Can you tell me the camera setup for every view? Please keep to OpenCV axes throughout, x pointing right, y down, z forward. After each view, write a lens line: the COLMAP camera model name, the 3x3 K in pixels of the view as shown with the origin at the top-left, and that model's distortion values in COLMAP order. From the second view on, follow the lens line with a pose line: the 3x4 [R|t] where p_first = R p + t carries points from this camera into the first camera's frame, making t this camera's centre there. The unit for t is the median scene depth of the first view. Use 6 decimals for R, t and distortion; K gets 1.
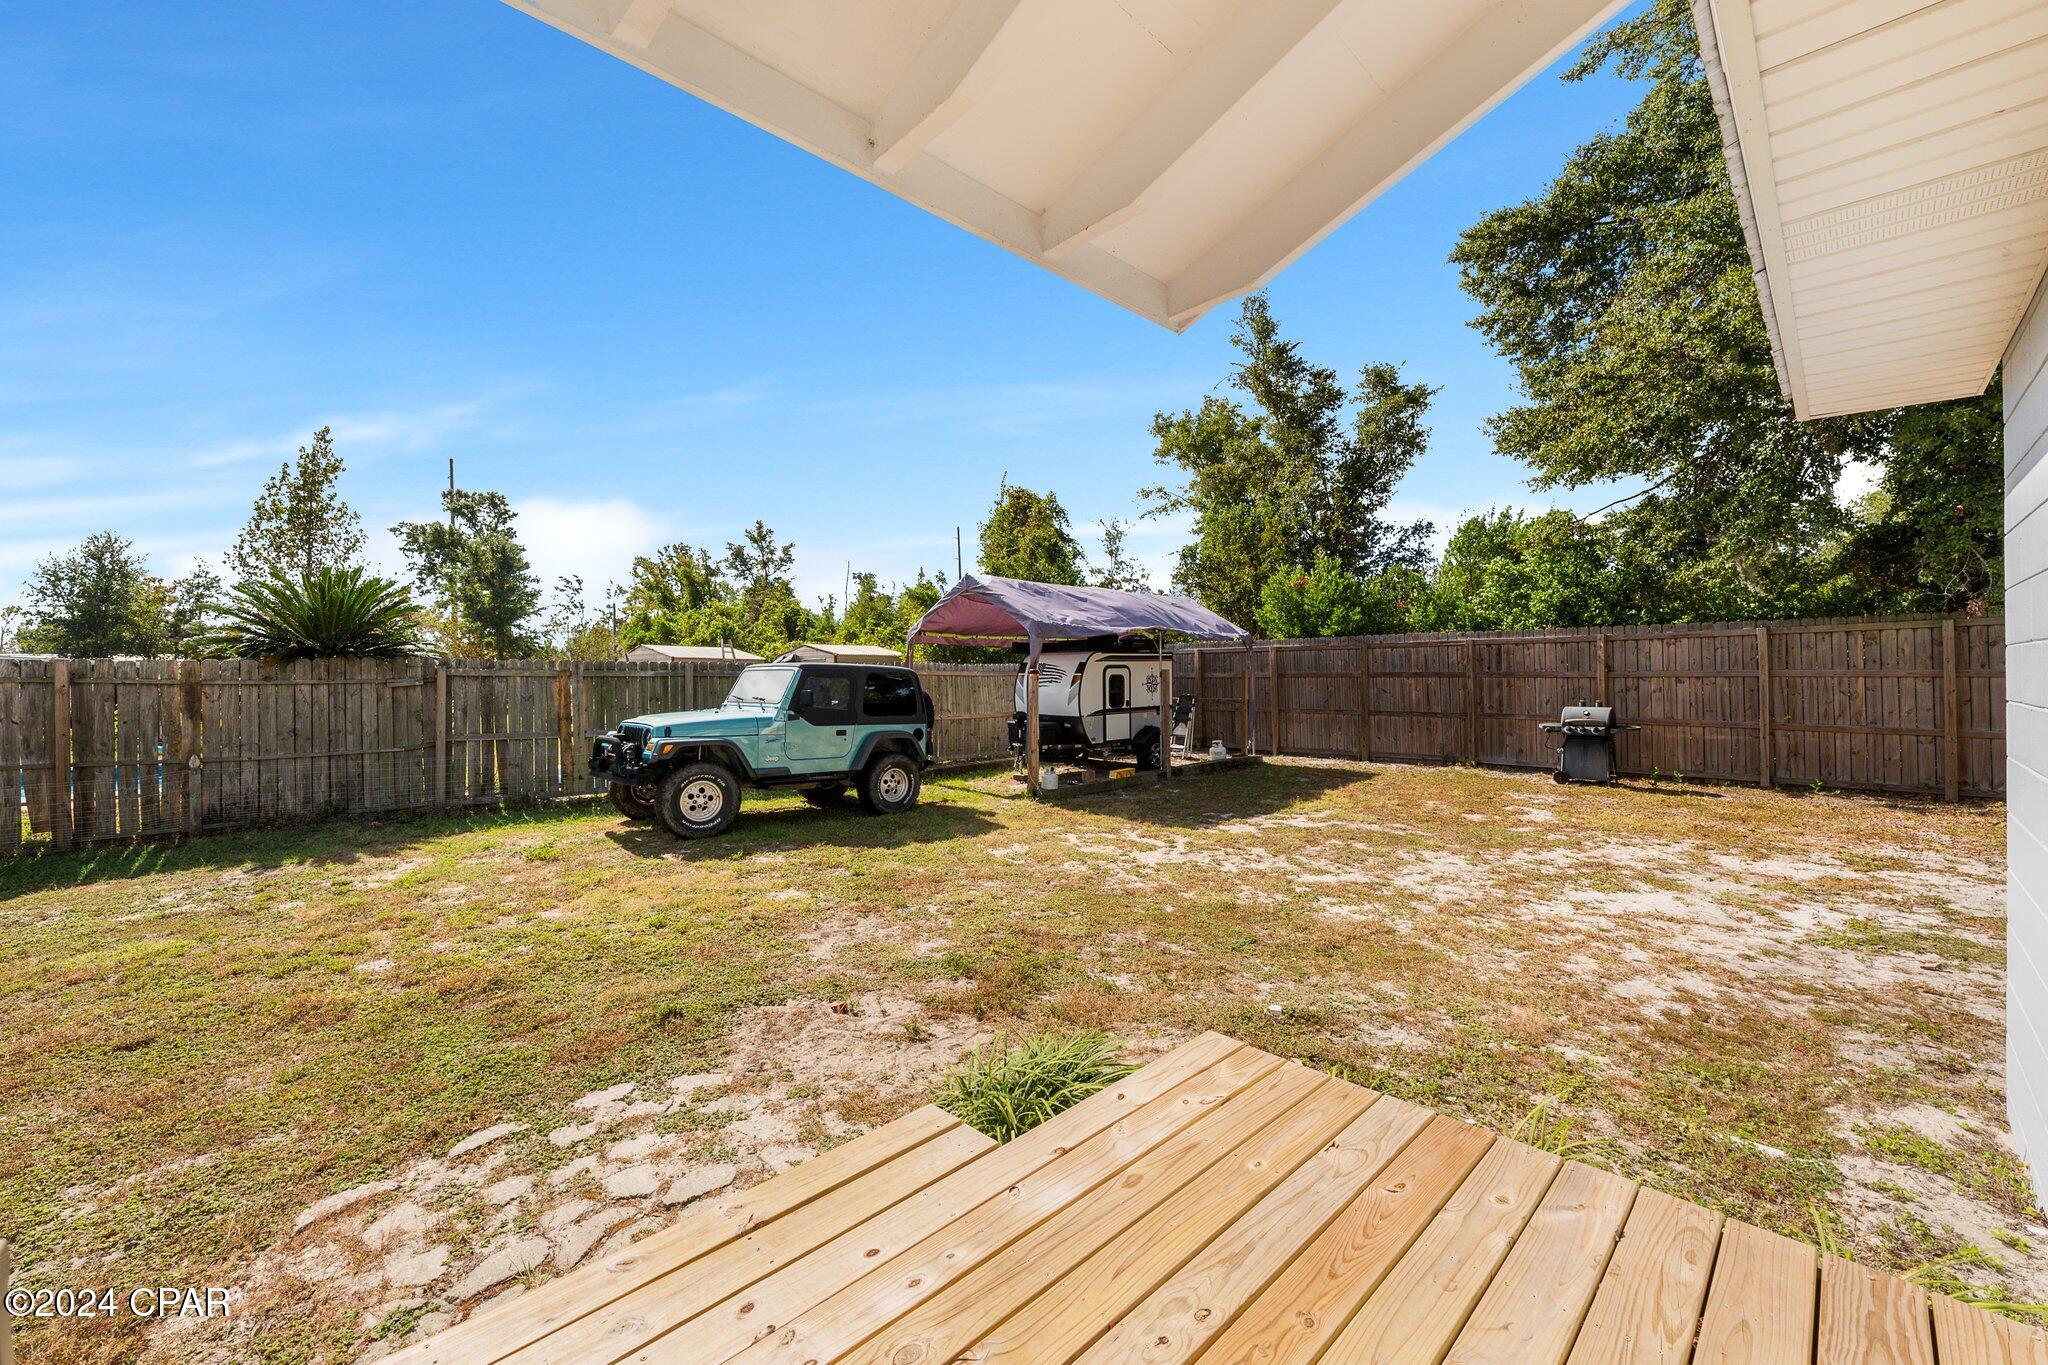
lens RADIAL K [[802.6, 0, 1027.9], [0, 802.6, 692.7], [0, 0, 1]] dist [-0.003600, -0.000066]
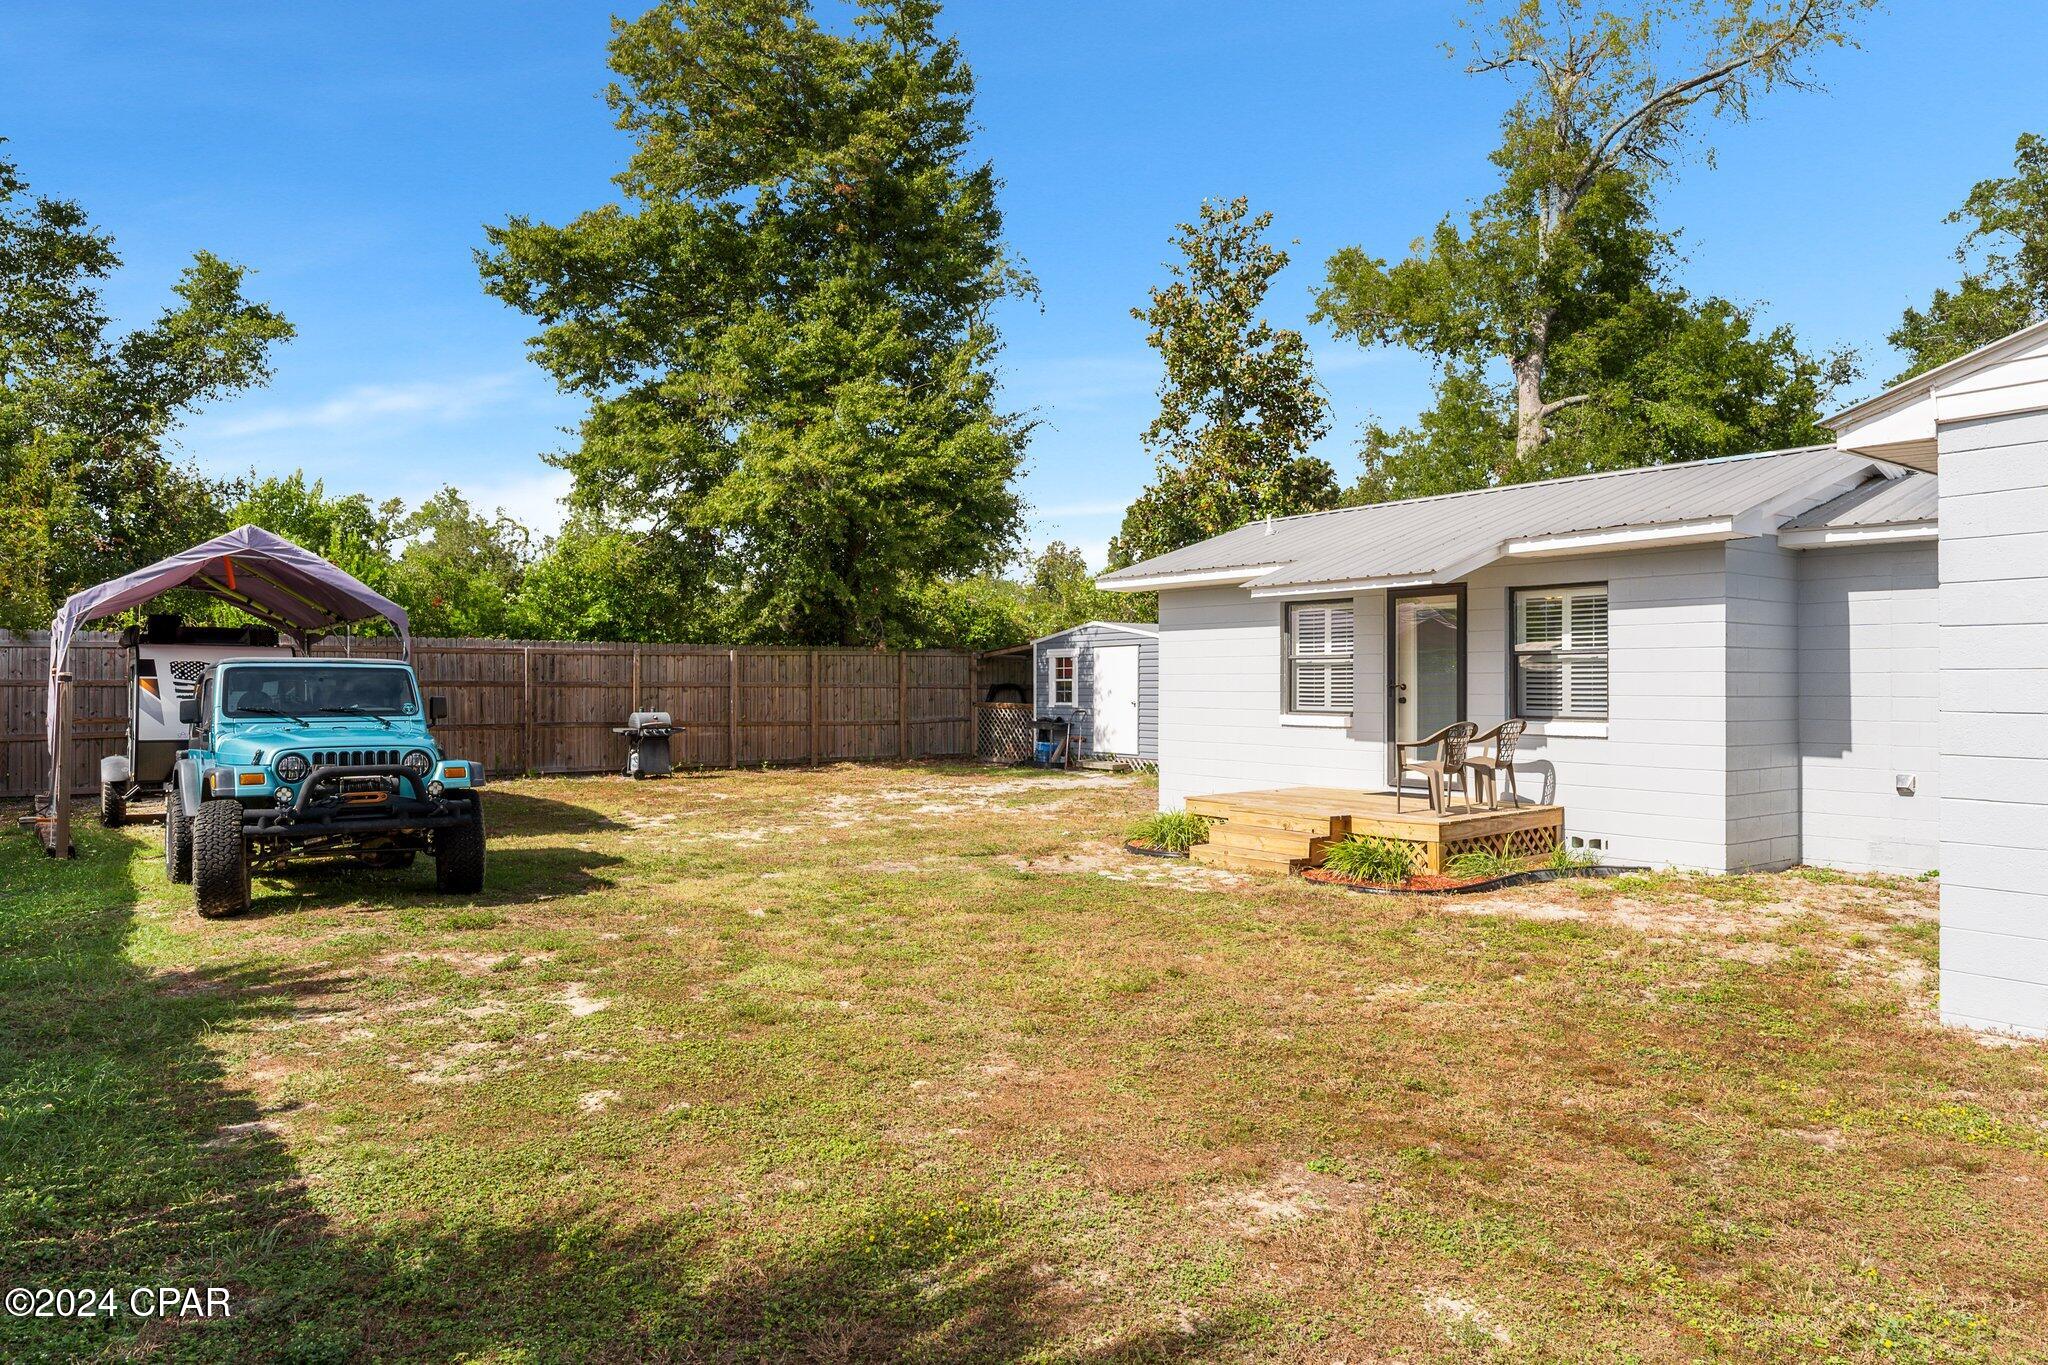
lens RADIAL K [[1242.1, 0, 1081.9], [0, 1242.1, 686.6], [0, 0, 1]] dist [0.001730, -0.004105]
pose [[0.076024, 0.004337, 0.997097, -0.966455], [0.019838, 0.999786, -0.005861, 0.003138], [-0.996909, 0.020226, 0.075922, 0.223132]]
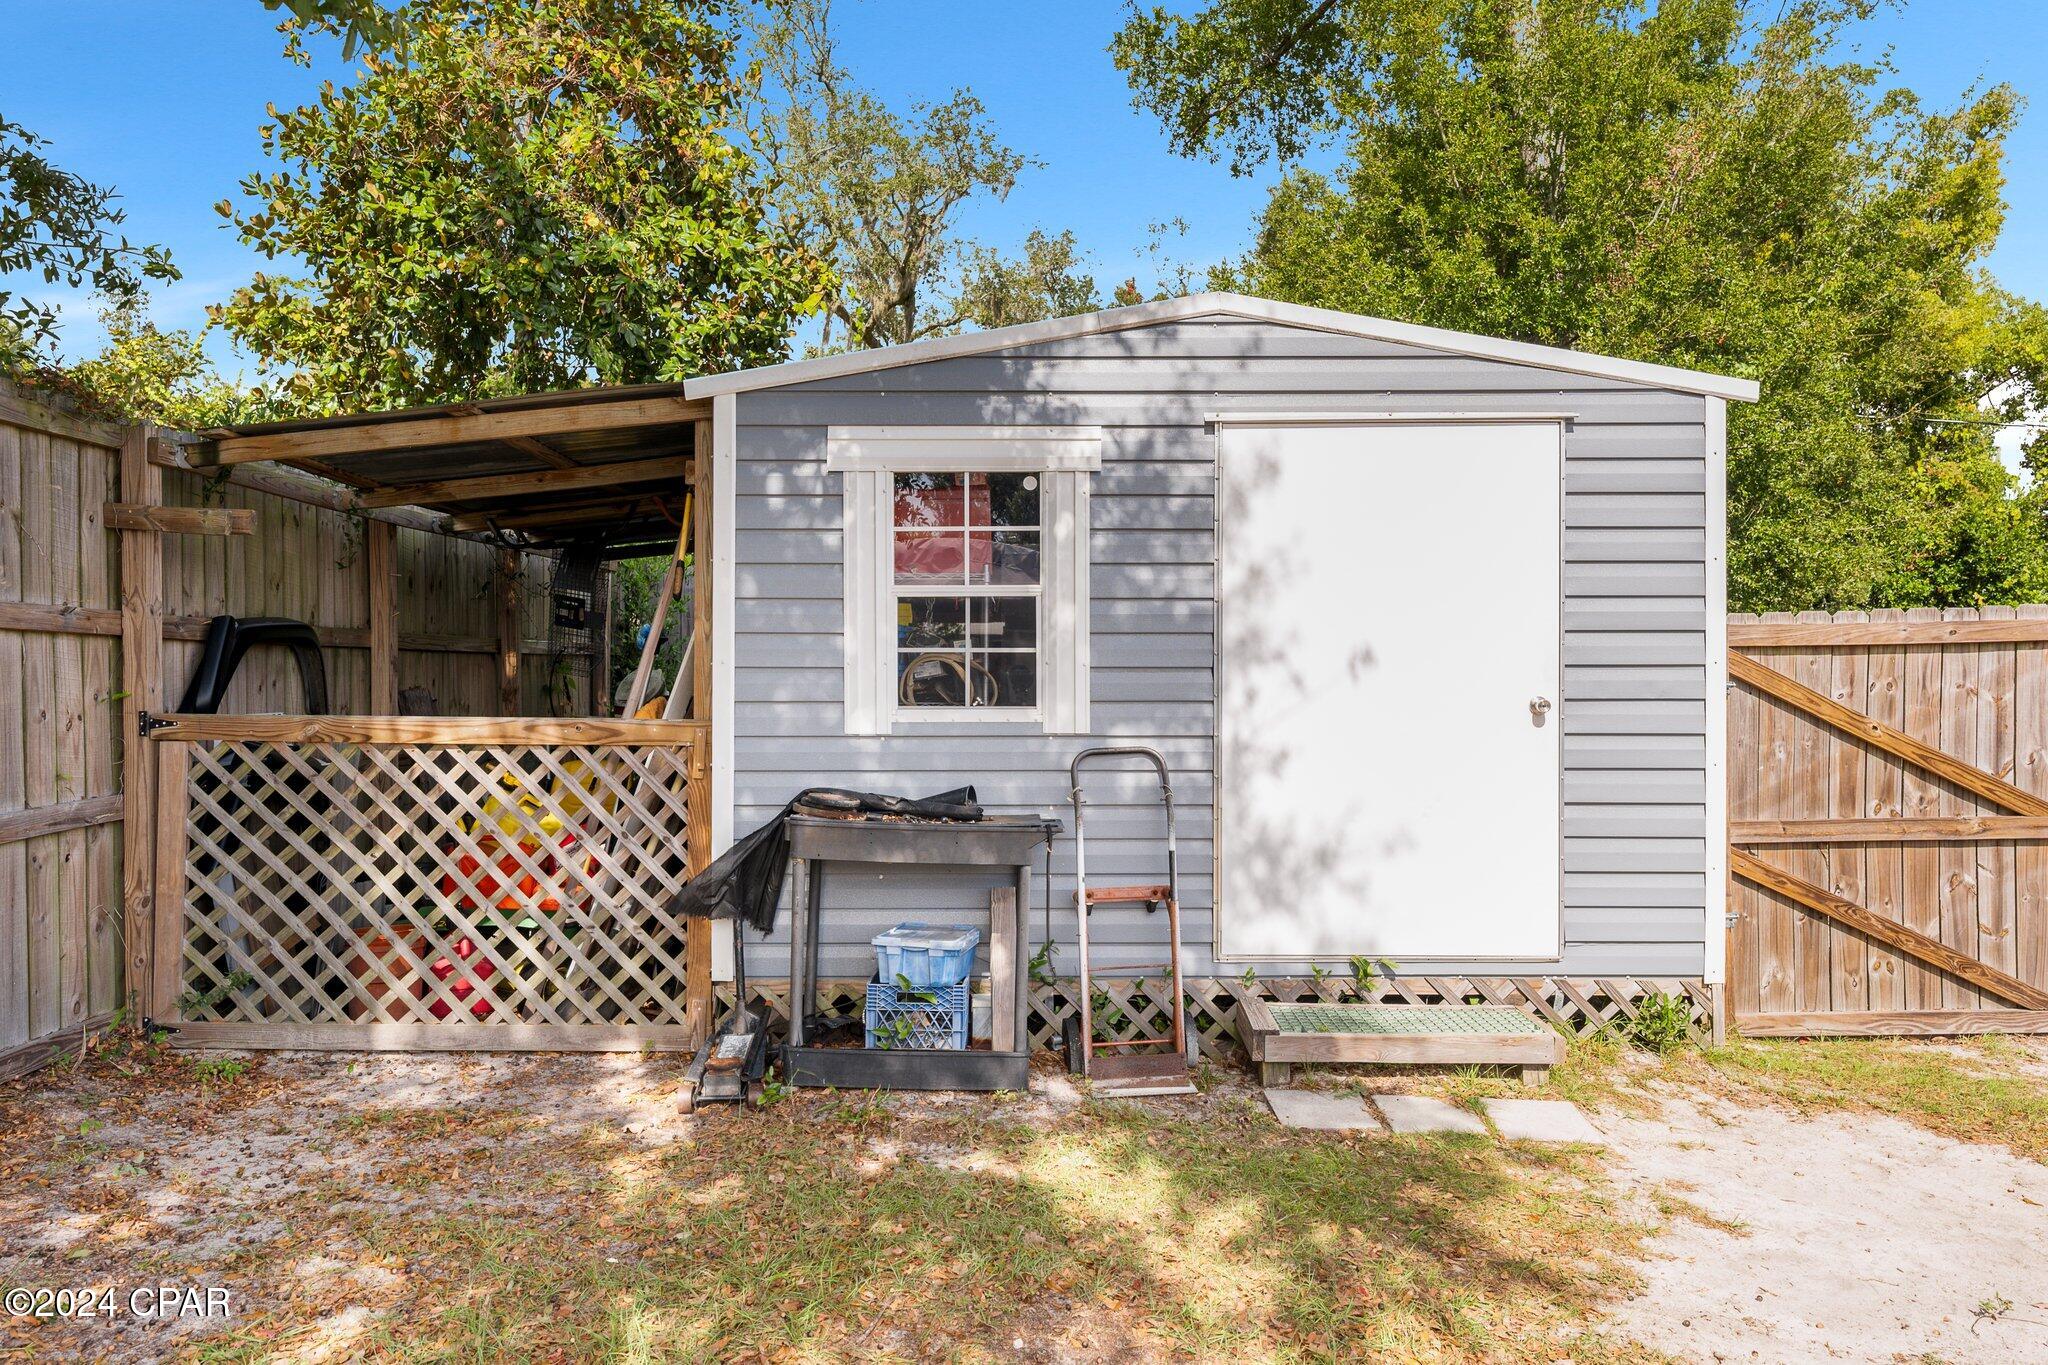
lens RADIAL K [[1404.1, 0, 1025.2], [0, 1404.1, 679.8], [0, 0, 1]] dist [-0.006428, -0.000744]
pose [[-0.722735, 0.001808, 0.691123, 0.709770], [0.015294, 0.999794, 0.013378, 0.002130], [-0.690956, 0.020239, -0.722613, 0.702820]]
